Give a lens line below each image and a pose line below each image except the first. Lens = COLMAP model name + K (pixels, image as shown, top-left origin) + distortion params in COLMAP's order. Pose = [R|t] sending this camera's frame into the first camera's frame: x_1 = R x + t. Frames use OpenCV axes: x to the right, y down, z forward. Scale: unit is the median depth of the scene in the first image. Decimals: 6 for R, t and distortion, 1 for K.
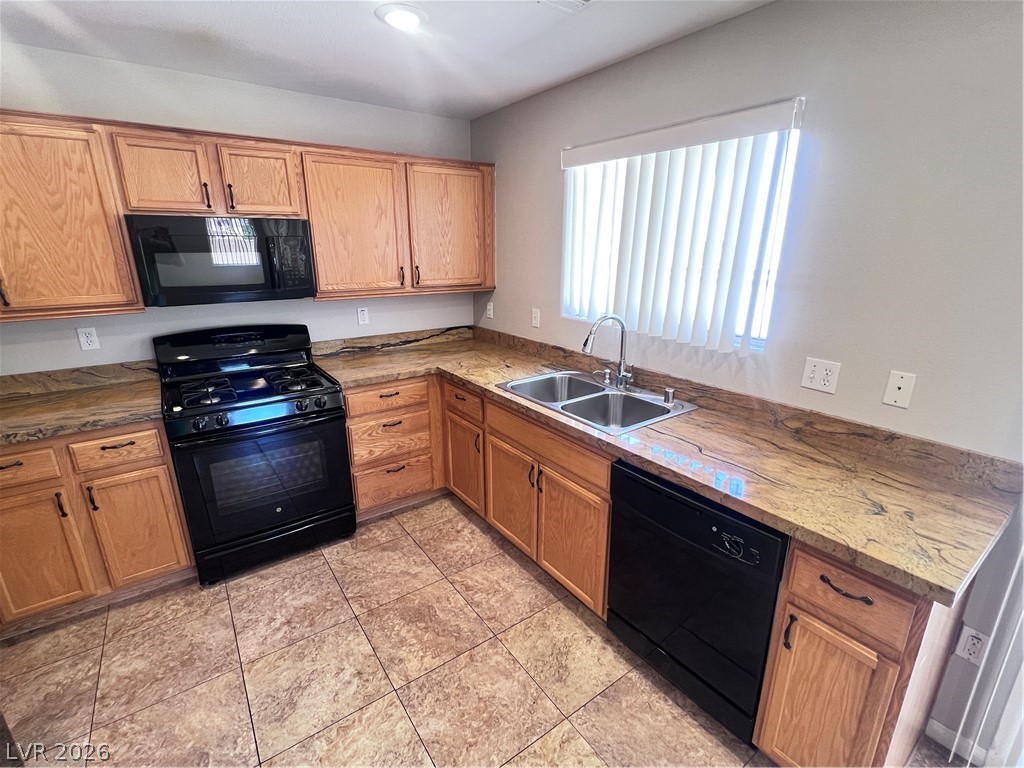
lens RADIAL K [[472.2, 0, 513.3], [0, 472.2, 385.2], [0, 0, 1]] dist [-0.002881, 0.001447]
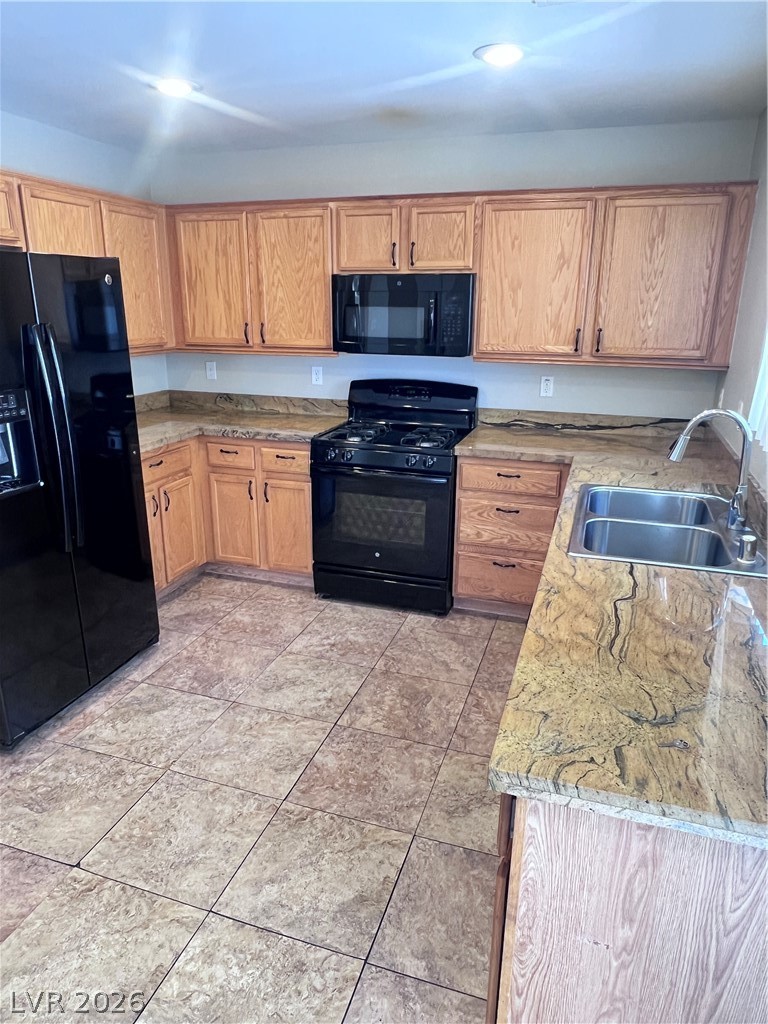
lens RADIAL K [[677.3, 0, 381.9], [0, 677.3, 512.5], [0, 0, 1]] dist [-0.001228, -0.002935]
pose [[0.586246, 0.246763, -0.771637, 0.666212], [-0.237991, 0.962913, 0.127119, -0.019495], [0.774387, 0.109120, 0.623231, 0.066815]]
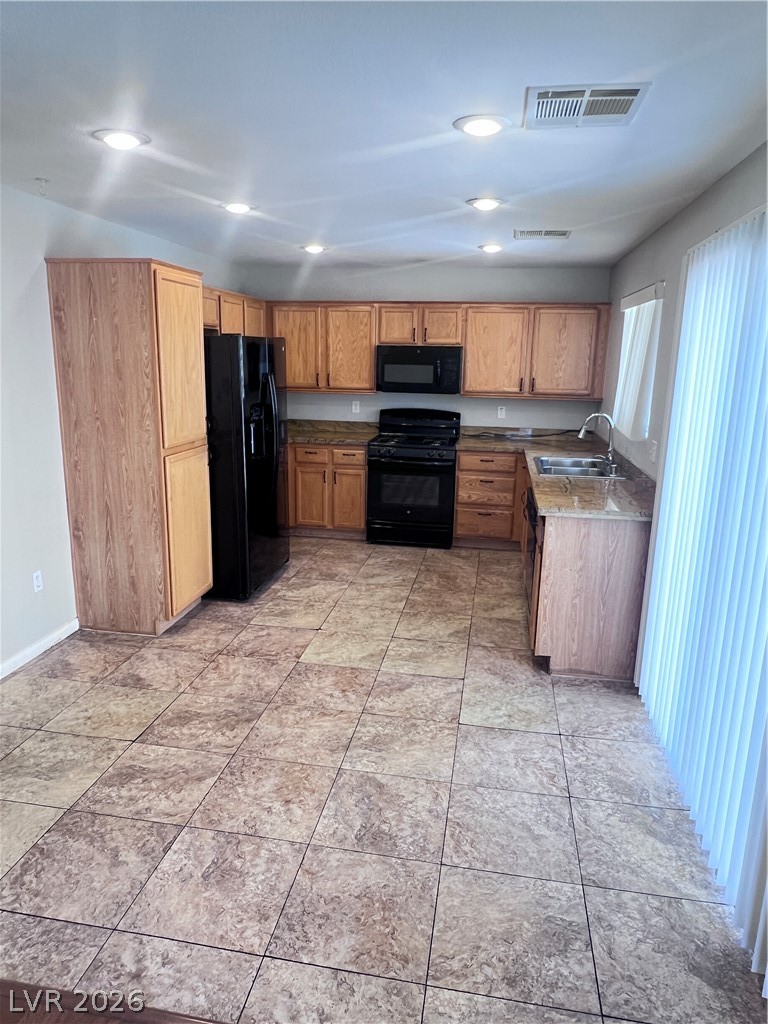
lens RADIAL K [[677.3, 0, 383.1], [0, 677.3, 514.4], [0, 0, 1]] dist [-0.001228, -0.002935]
pose [[0.700651, 0.177092, -0.691178, 1.192282], [-0.222950, 0.974542, 0.023690, 0.243590], [0.677777, 0.137500, 0.722297, -0.880997]]
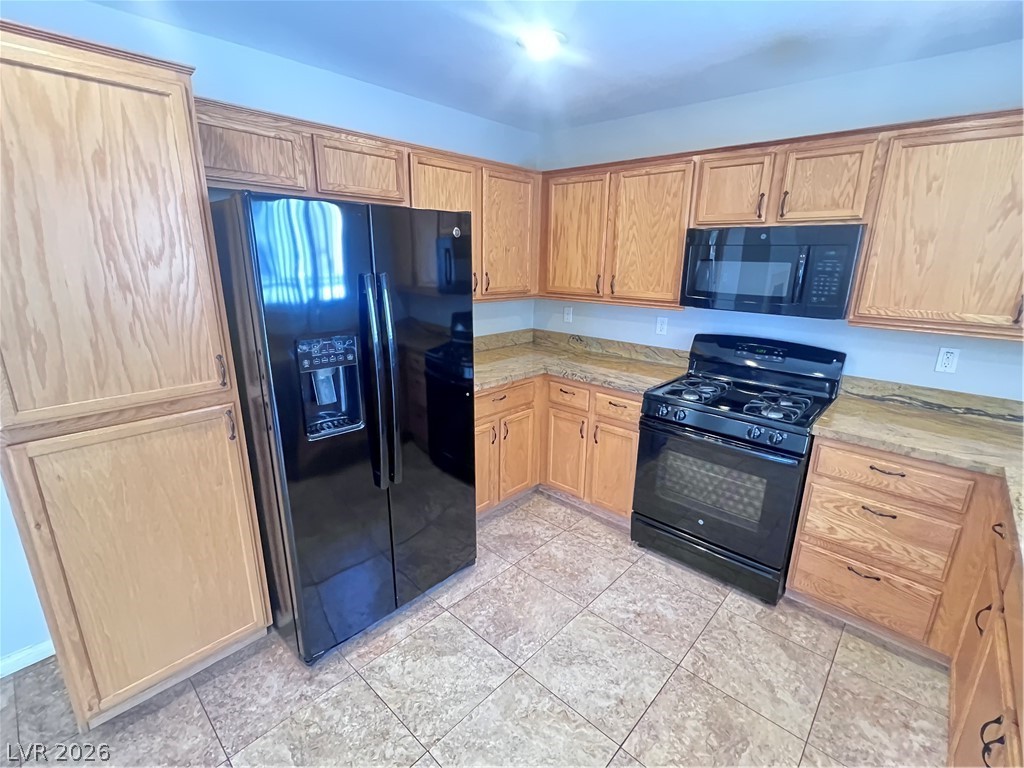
lens RADIAL K [[472.2, 0, 513.7], [0, 472.2, 385.2], [0, 0, 1]] dist [-0.002881, 0.001447]
pose [[0.202426, 0.265664, -0.942574, 0.285335], [-0.292741, 0.934906, 0.200634, -0.088527], [0.934519, 0.235317, 0.267020, 0.318265]]
